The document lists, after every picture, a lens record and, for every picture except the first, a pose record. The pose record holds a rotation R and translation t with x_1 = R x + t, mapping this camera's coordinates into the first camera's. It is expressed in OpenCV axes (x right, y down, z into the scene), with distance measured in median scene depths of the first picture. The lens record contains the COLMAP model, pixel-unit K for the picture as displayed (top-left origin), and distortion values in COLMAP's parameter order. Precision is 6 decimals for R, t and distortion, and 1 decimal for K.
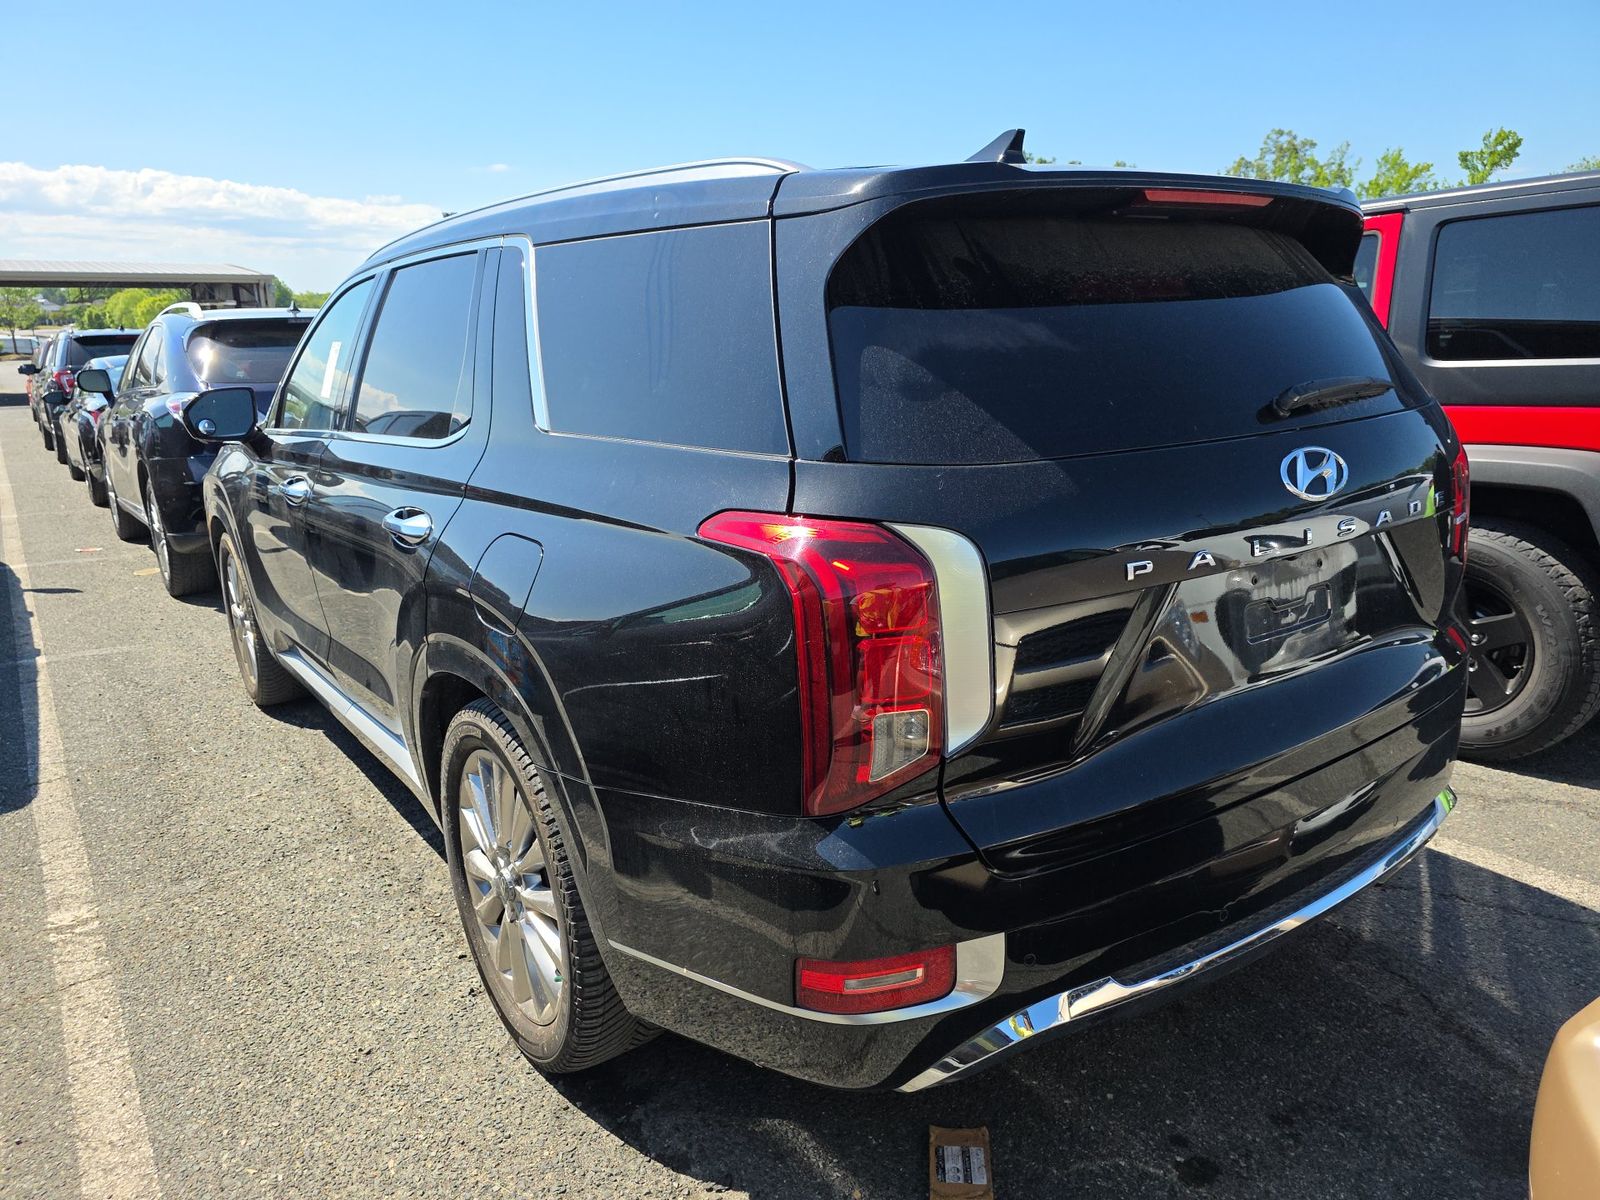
lens RADIAL K [[1064.4, 0, 800.1], [0, 1064.4, 615.8], [0, 0, 1]] dist [0.038027, -0.030884]
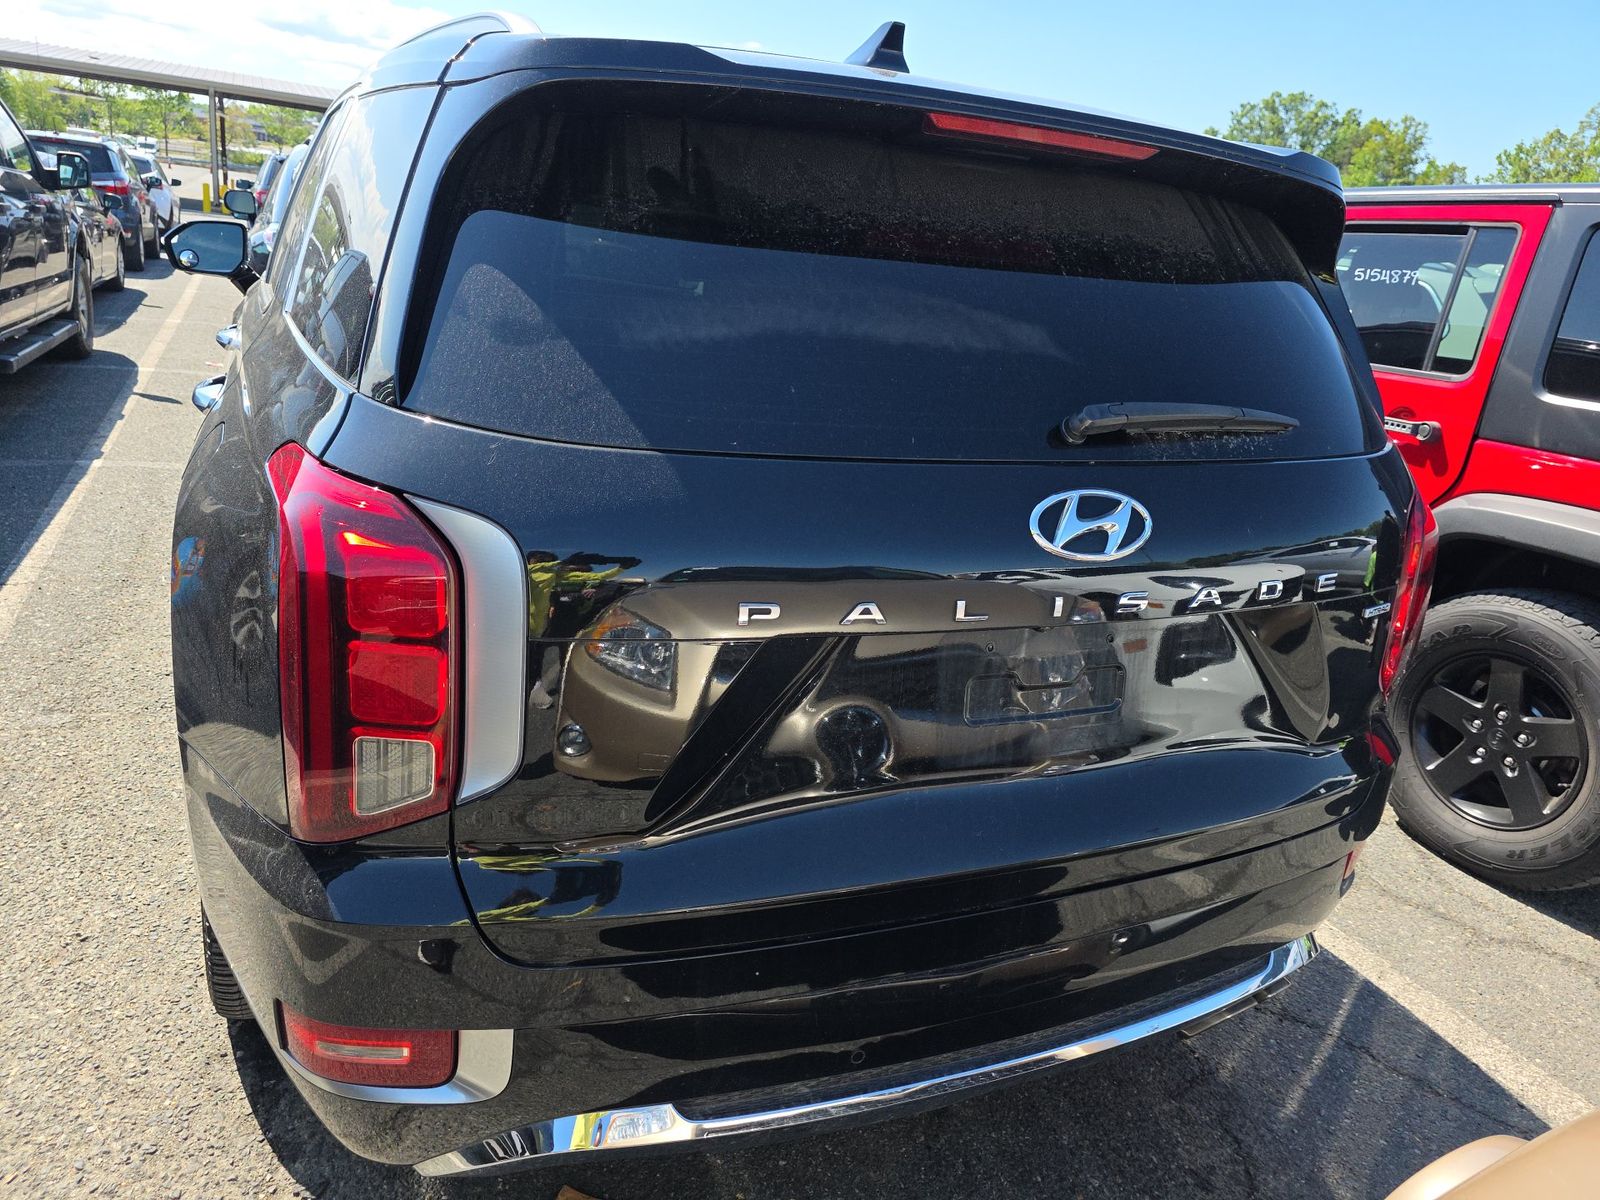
lens RADIAL K [[1069.2, 0, 798.6], [0, 1069.2, 592.6], [0, 0, 1]] dist [0.041030, -0.033857]
pose [[0.972236, 0.187821, -0.139571, 0.318674], [-0.179438, 0.981239, 0.070506, -0.083196], [0.150196, -0.043504, 0.987699, 0.180992]]
